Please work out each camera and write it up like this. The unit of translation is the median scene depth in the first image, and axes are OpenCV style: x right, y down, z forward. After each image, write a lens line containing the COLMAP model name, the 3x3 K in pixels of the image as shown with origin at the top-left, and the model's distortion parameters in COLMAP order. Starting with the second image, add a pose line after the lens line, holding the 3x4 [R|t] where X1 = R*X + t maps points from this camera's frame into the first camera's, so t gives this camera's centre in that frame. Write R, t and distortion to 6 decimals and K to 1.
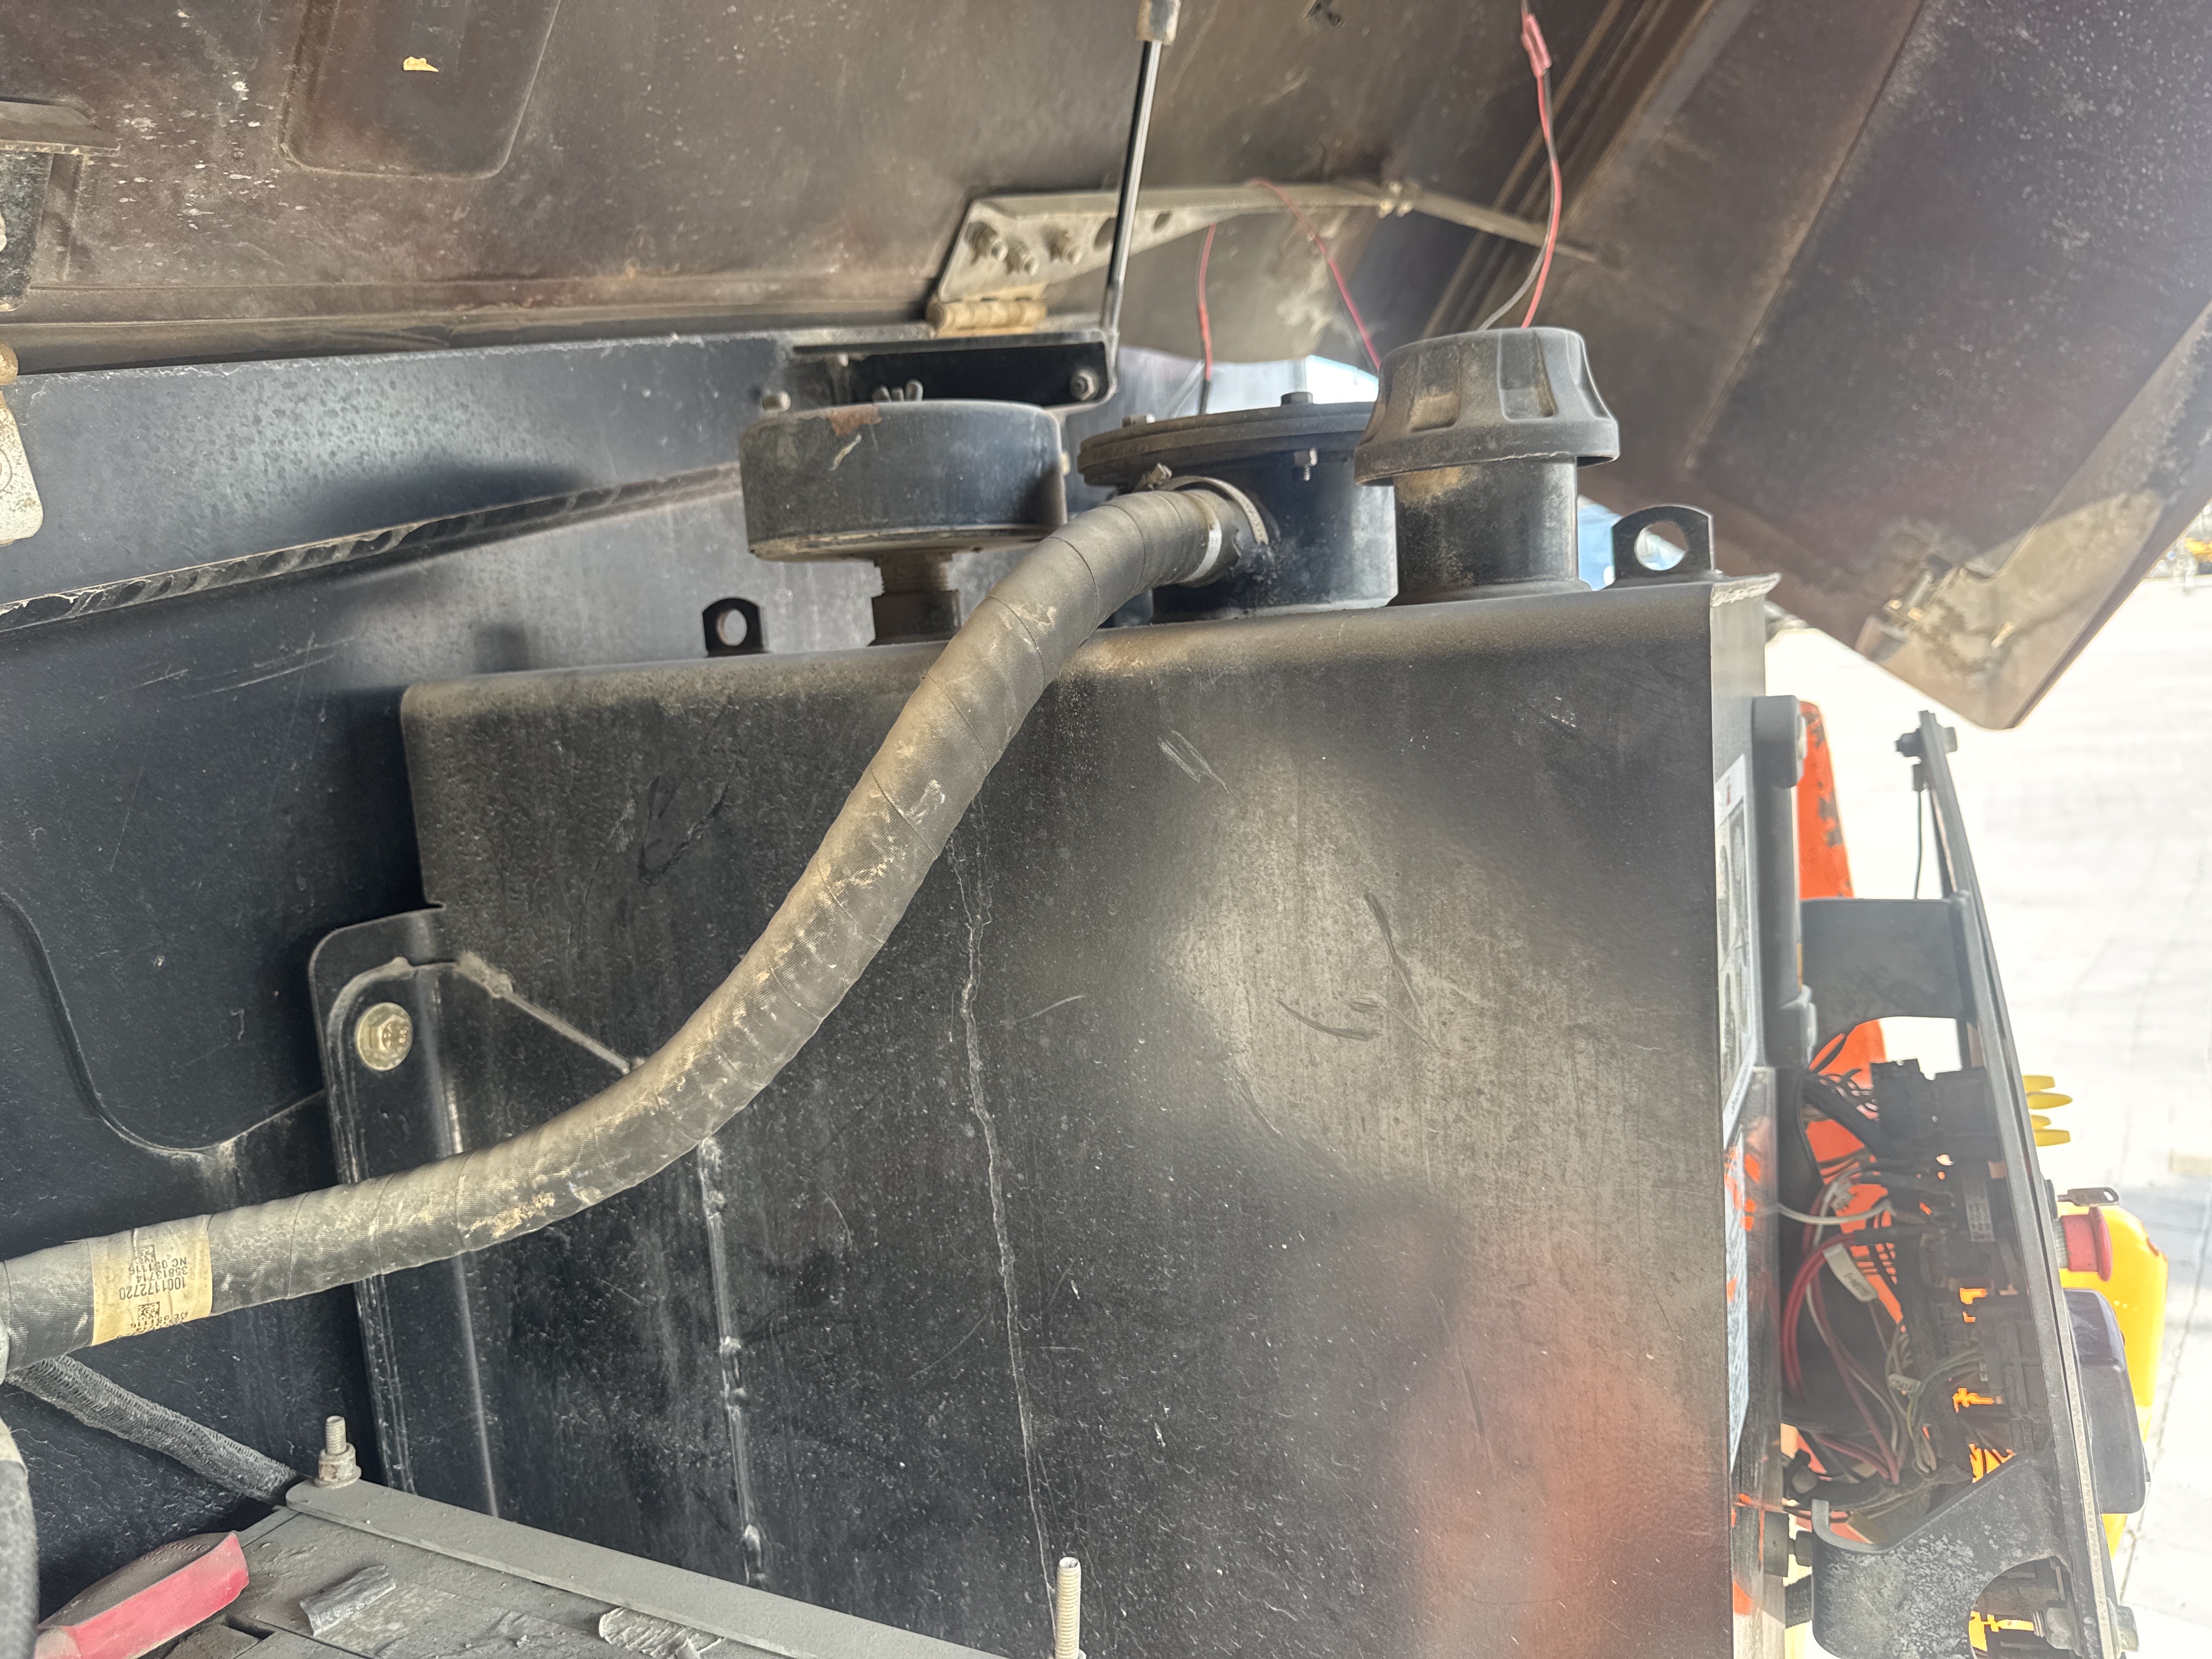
lens RADIAL K [[1636.1, 0, 1106.0], [0, 1636.1, 829.5], [0, 0, 1]] dist [-0.021040, 0.003516]
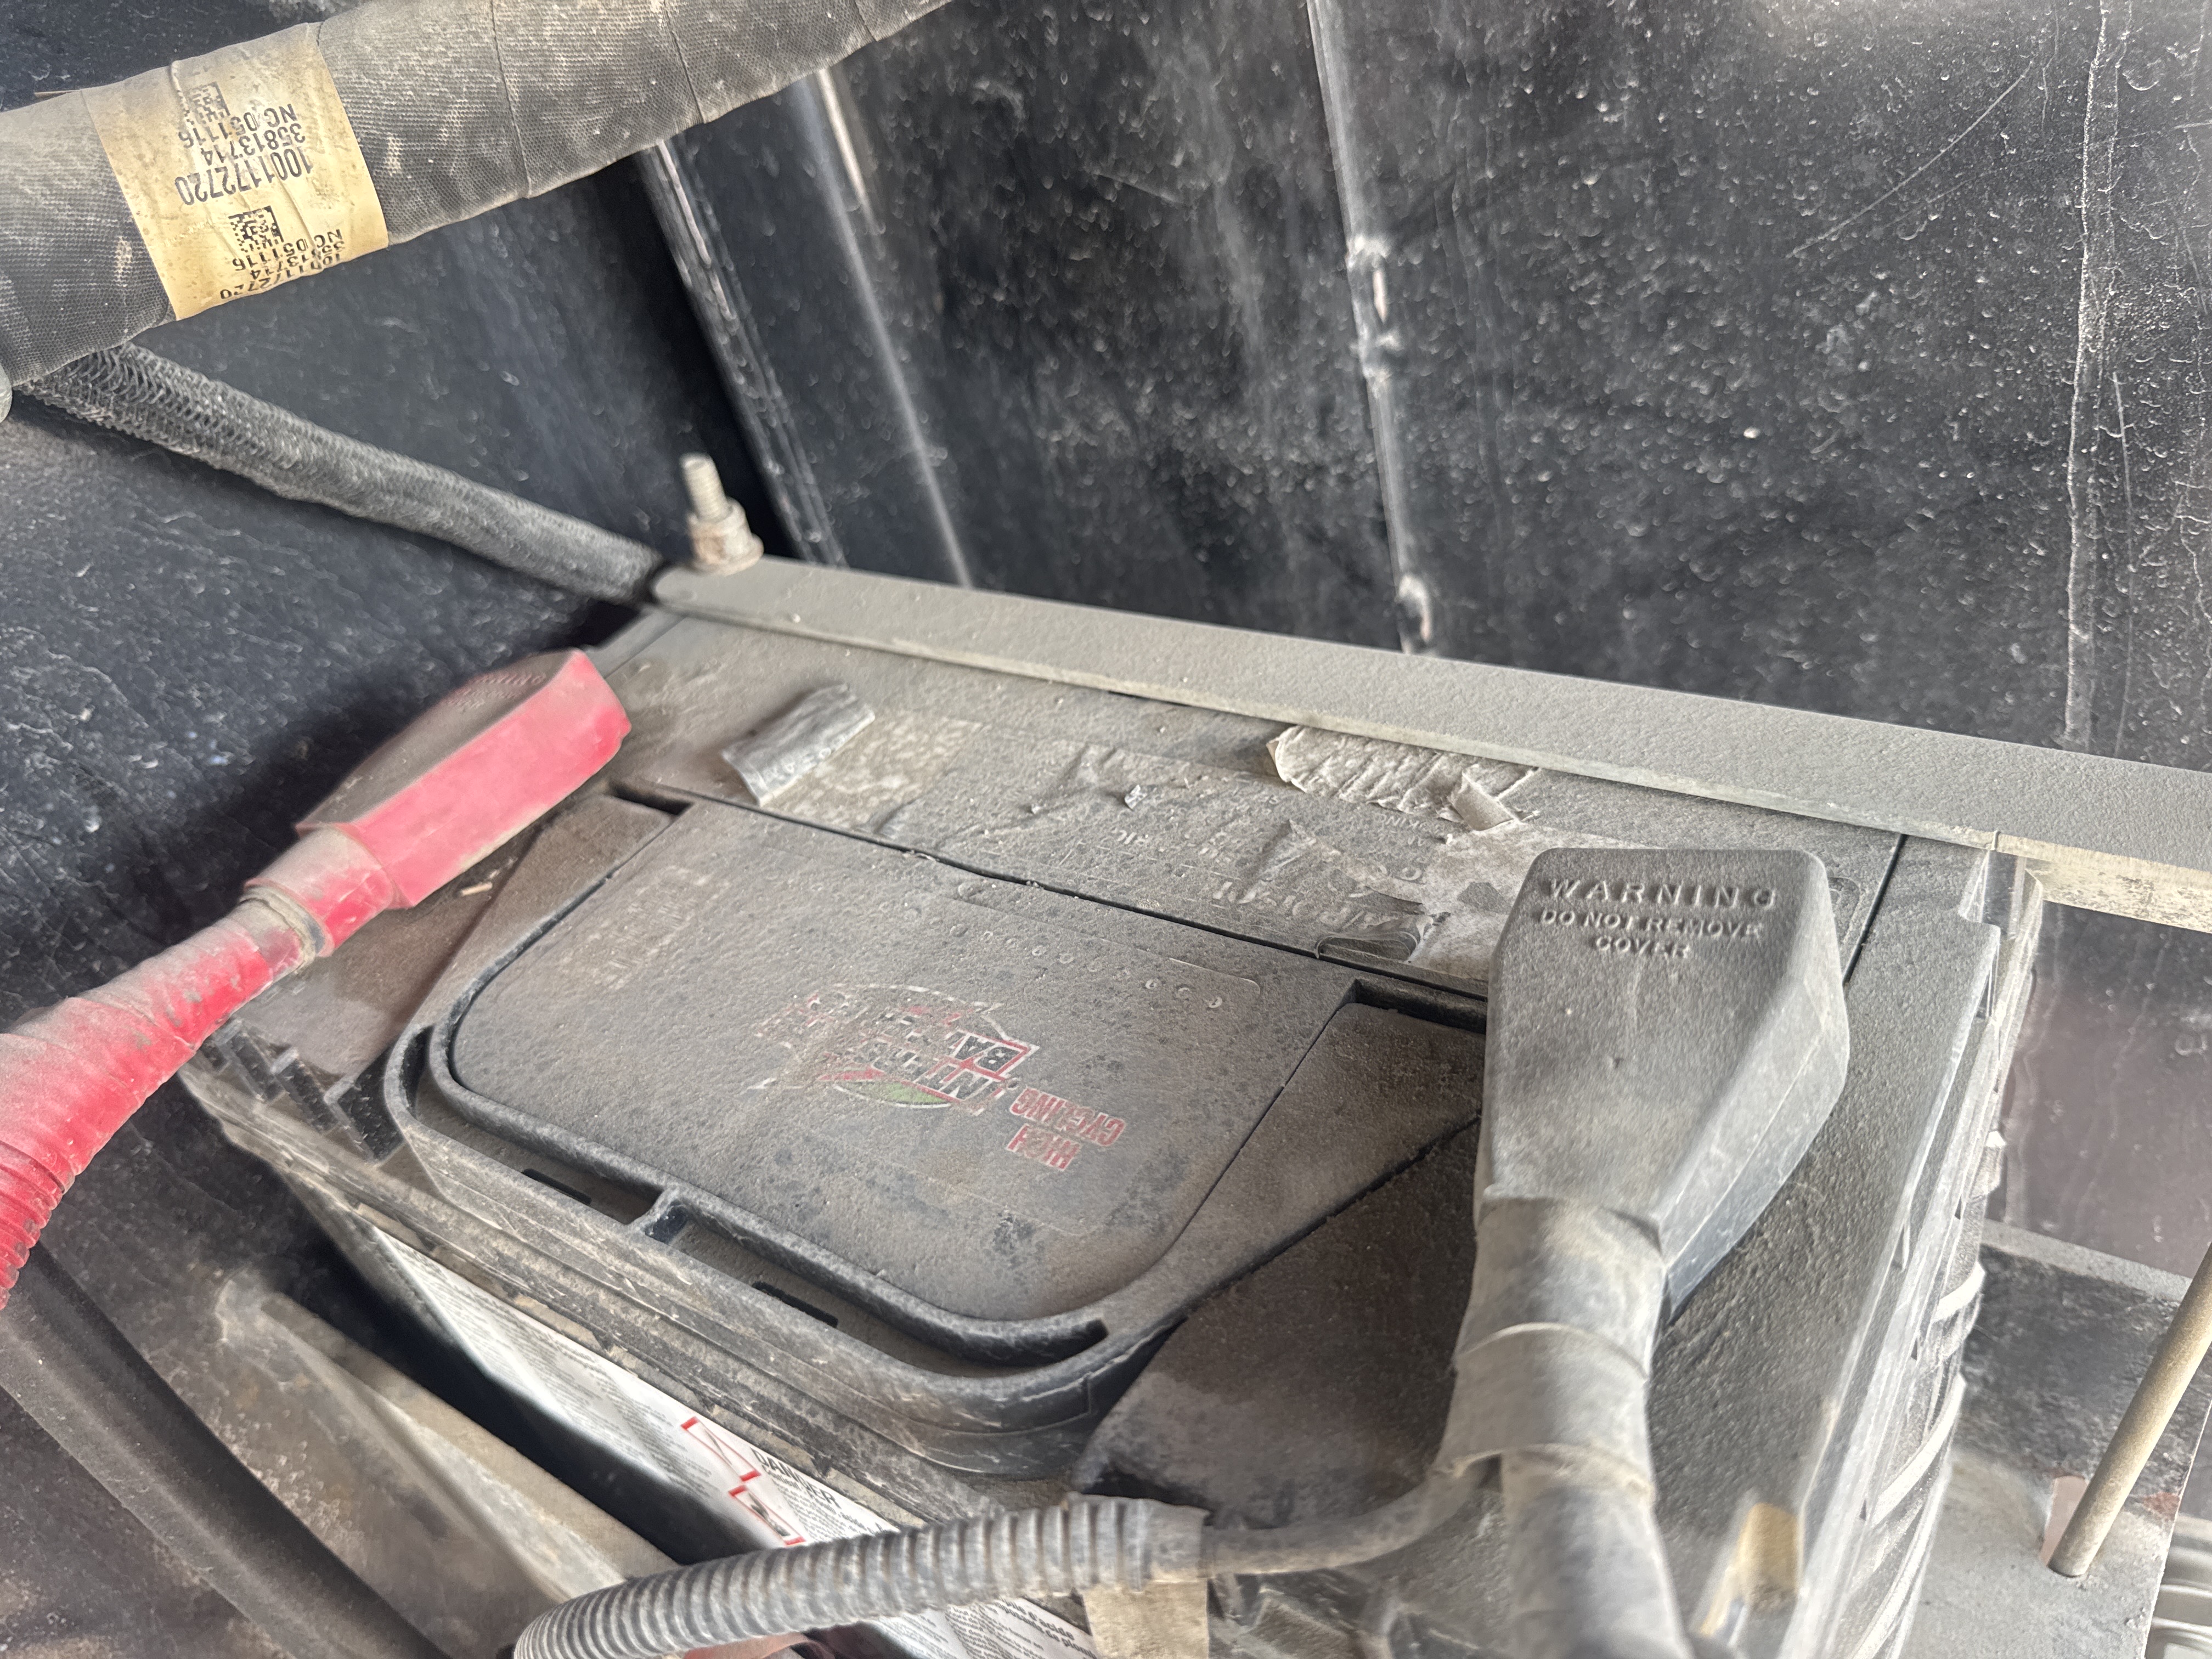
lens RADIAL K [[1573.9, 0, 1105.1], [0, 1573.9, 853.4], [0, 0, 1]] dist [0.076928, -0.139651]
pose [[0.981126, -0.044349, -0.188218, -0.235485], [0.137325, 0.845072, 0.516716, 0.213796], [0.136142, -0.532810, 0.835212, 0.481453]]
